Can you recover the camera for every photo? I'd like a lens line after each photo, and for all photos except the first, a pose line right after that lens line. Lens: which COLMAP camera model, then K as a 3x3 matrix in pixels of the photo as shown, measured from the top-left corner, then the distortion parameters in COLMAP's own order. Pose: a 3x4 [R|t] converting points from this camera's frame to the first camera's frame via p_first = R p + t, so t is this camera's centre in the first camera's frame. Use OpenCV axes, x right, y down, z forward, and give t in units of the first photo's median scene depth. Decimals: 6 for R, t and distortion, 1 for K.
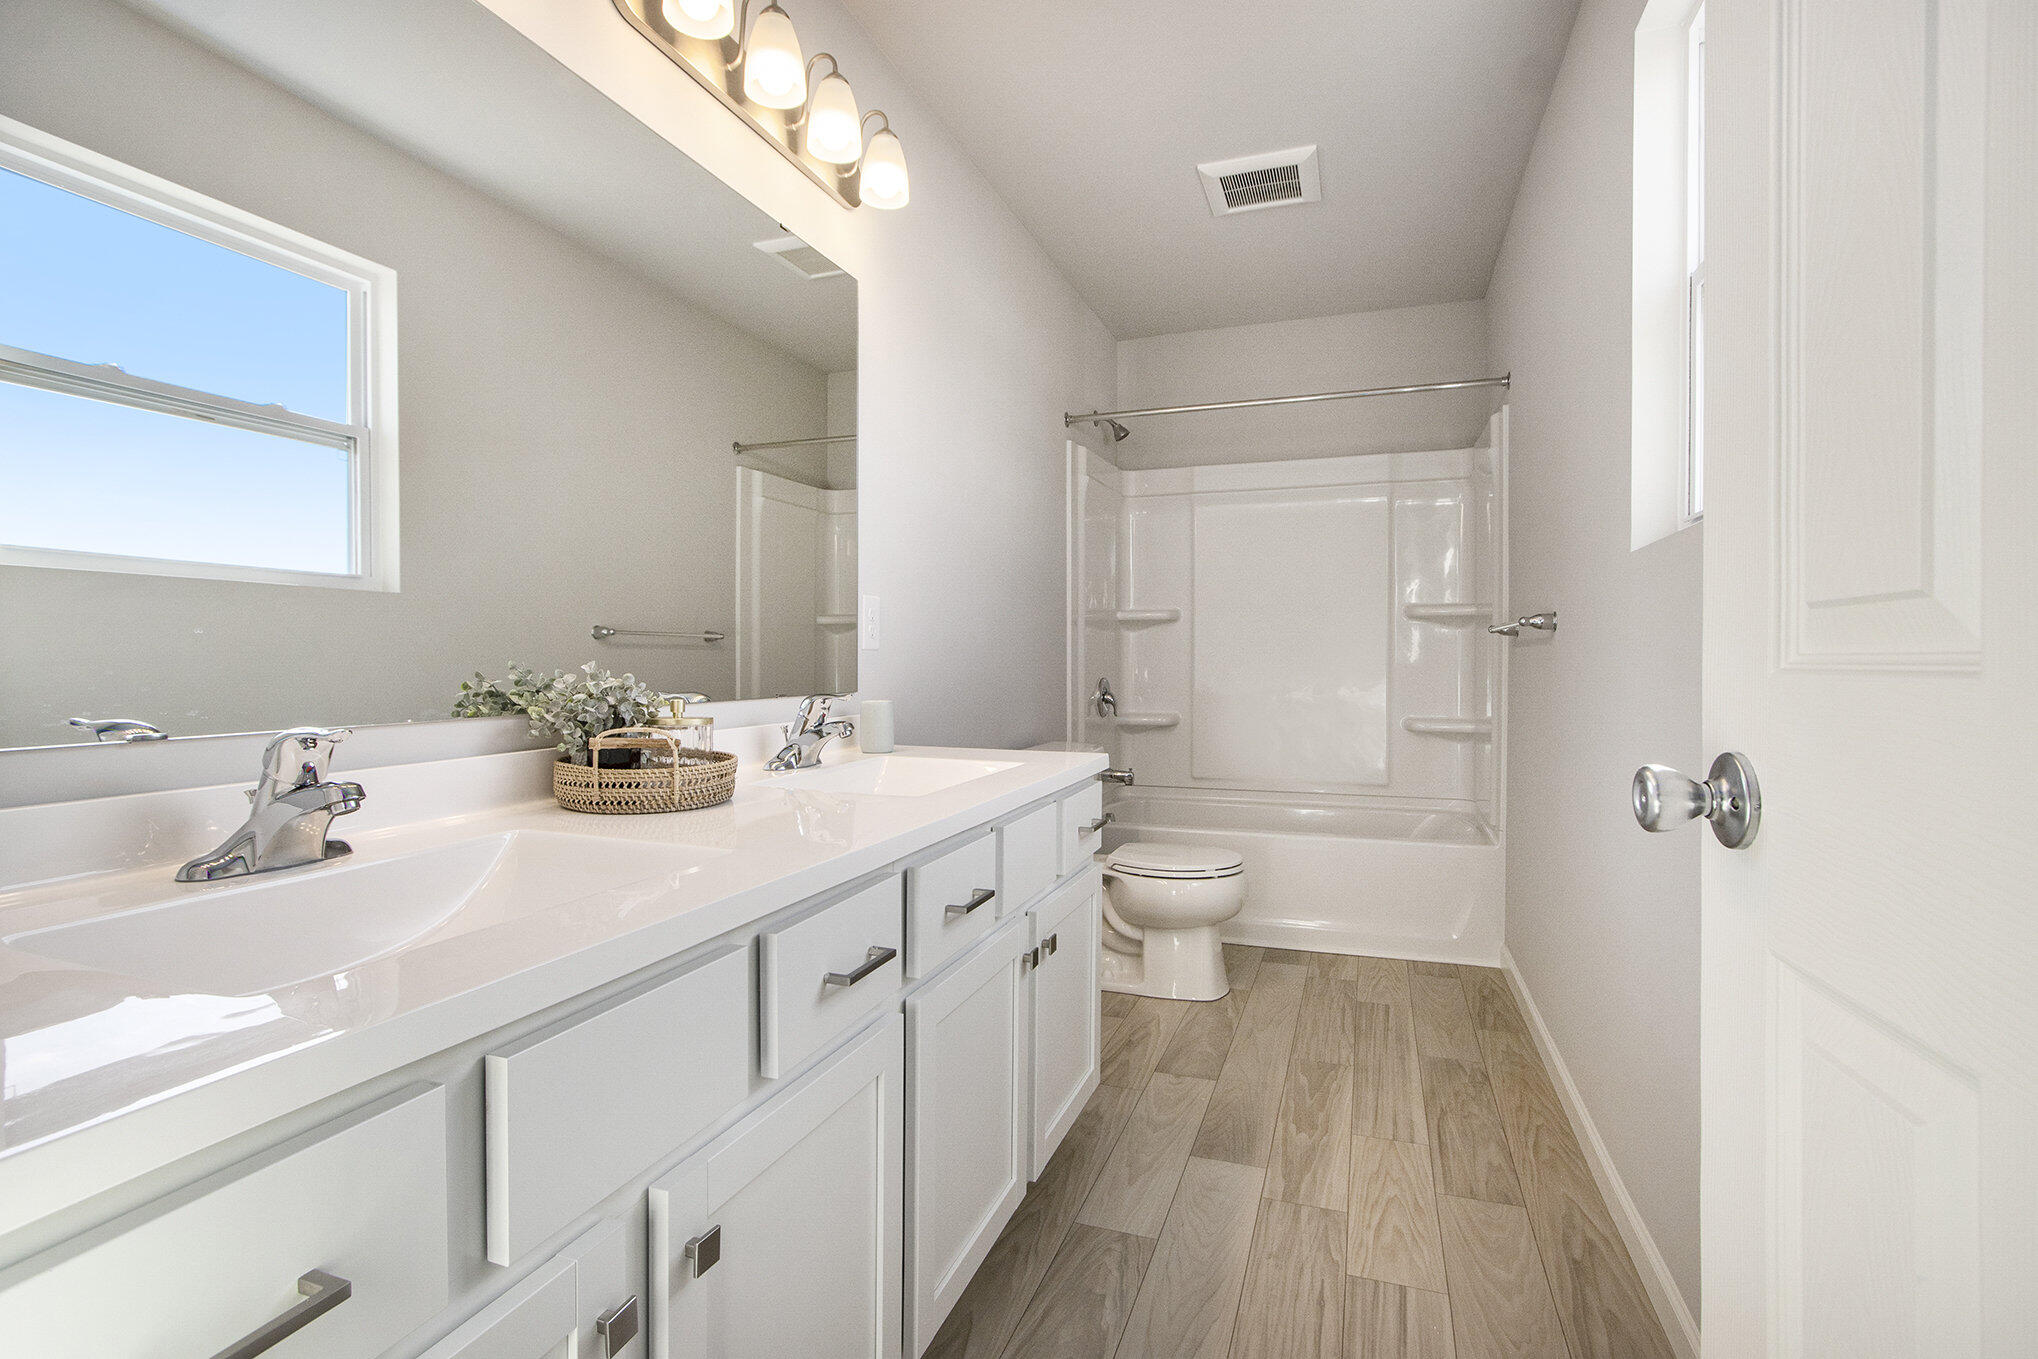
lens RADIAL K [[976.2, 0, 1023.2], [0, 976.2, 659.3], [0, 0, 1]] dist [0.001390, 0.000243]
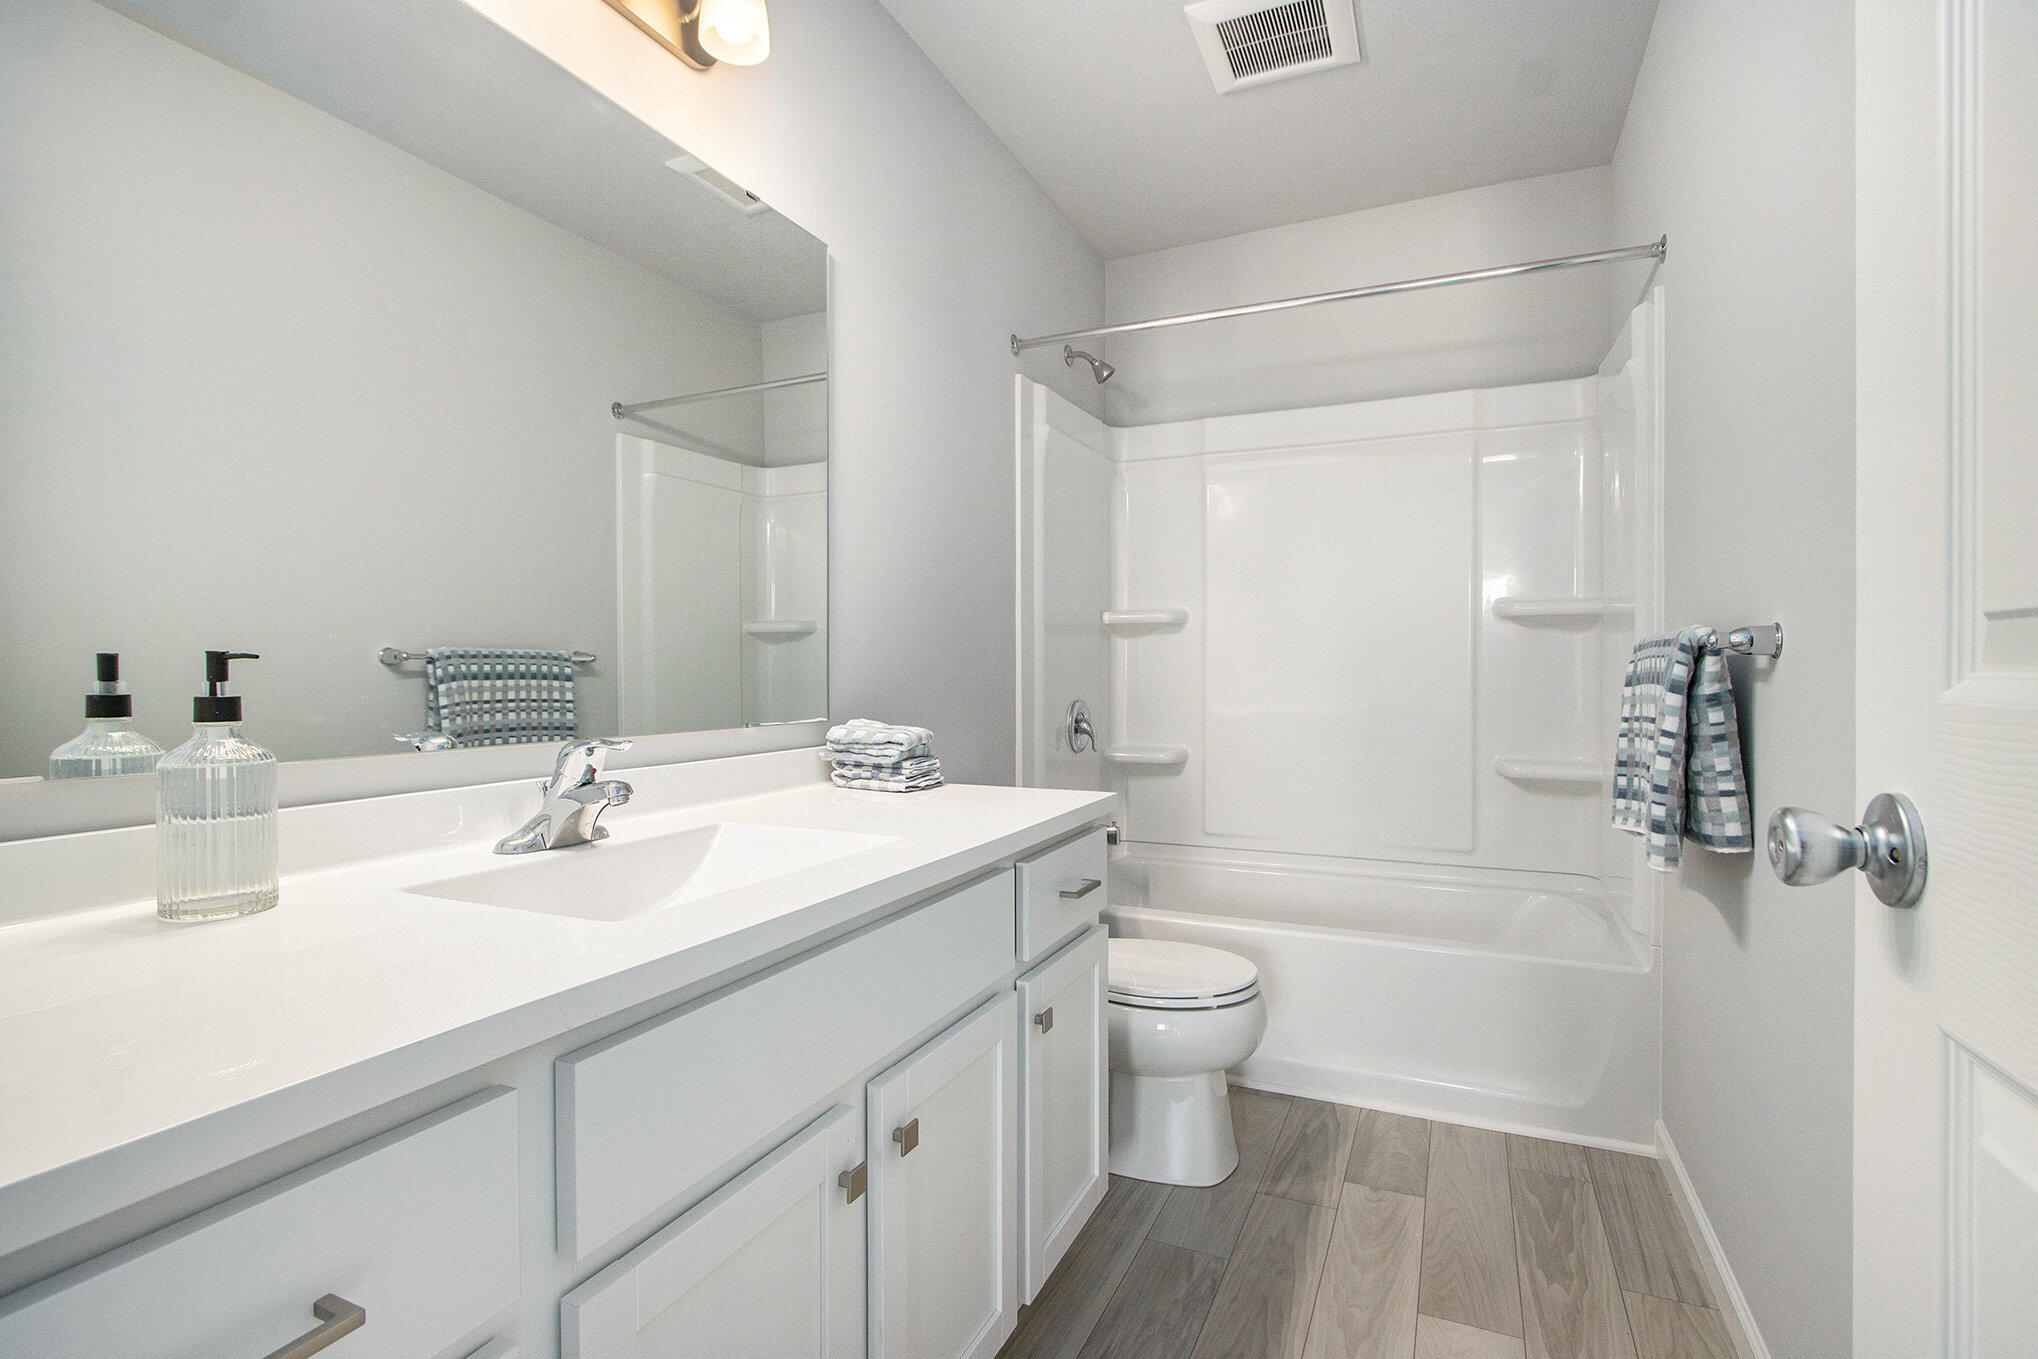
lens RADIAL K [[971.2, 0, 980.7], [0, 971.2, 649.0], [0, 0, 1]] dist [-0.002134, -0.000450]
pose [[0.995687, 0.000453, -0.092770, 0.071056], [-0.003535, 0.999447, -0.033063, 0.004782], [0.092704, 0.033248, 0.995138, 0.232202]]
